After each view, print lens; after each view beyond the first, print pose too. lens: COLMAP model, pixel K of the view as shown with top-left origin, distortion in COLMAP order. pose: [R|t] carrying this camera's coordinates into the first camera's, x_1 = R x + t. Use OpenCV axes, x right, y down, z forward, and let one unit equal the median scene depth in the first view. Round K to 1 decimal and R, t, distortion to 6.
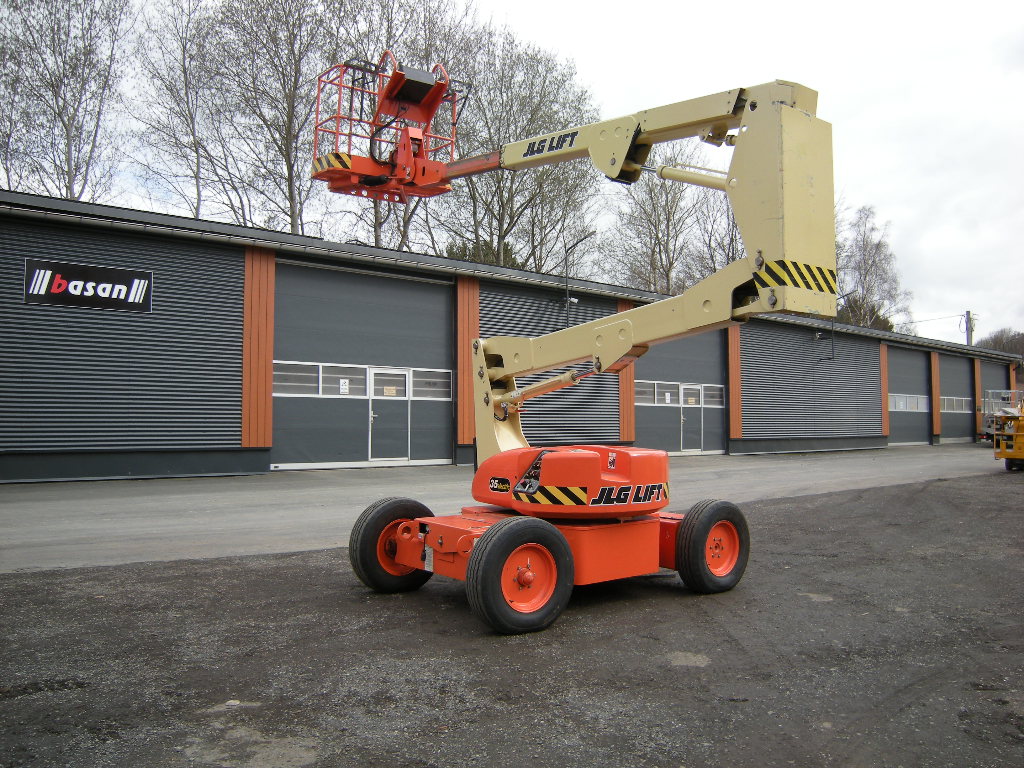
lens RADIAL K [[864.3, 0, 512.6], [0, 864.3, 363.9], [0, 0, 1]] dist [-0.136322, 0.105660]
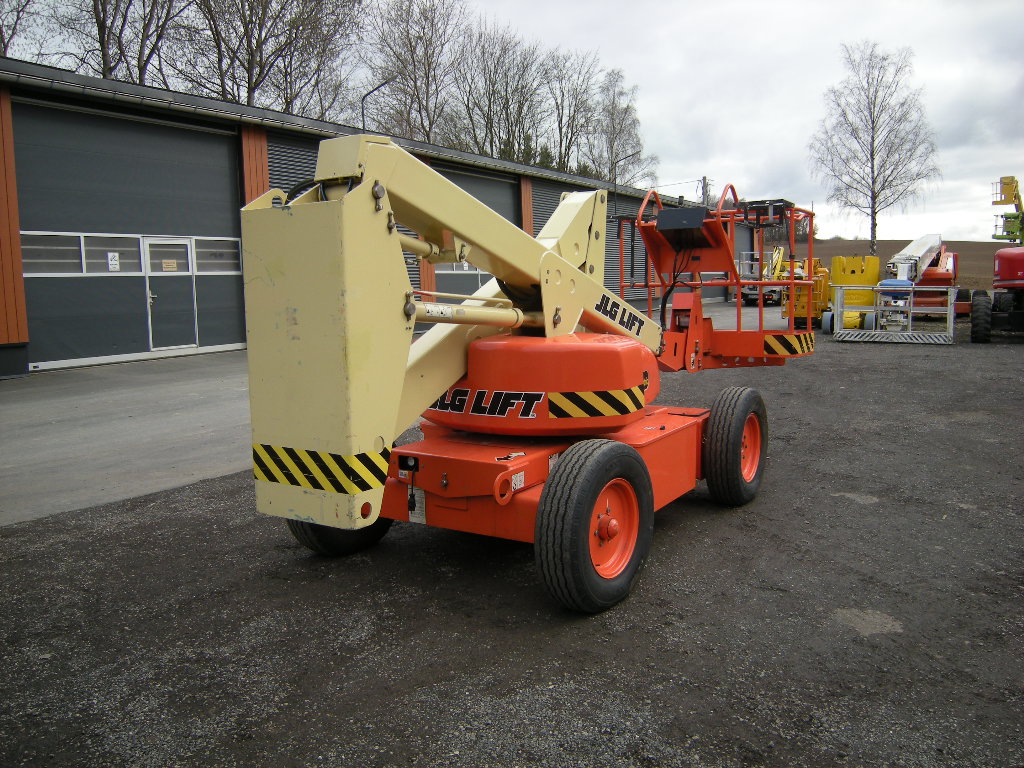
lens RADIAL K [[864.3, 0, 512.6], [0, 864.3, 363.9], [0, 0, 1]] dist [-0.136322, 0.105660]
pose [[0.951634, -0.058712, 0.301571, -0.082543], [0.012056, 0.987951, 0.154298, 0.003712], [-0.306996, -0.143199, 0.940876, 0.125673]]
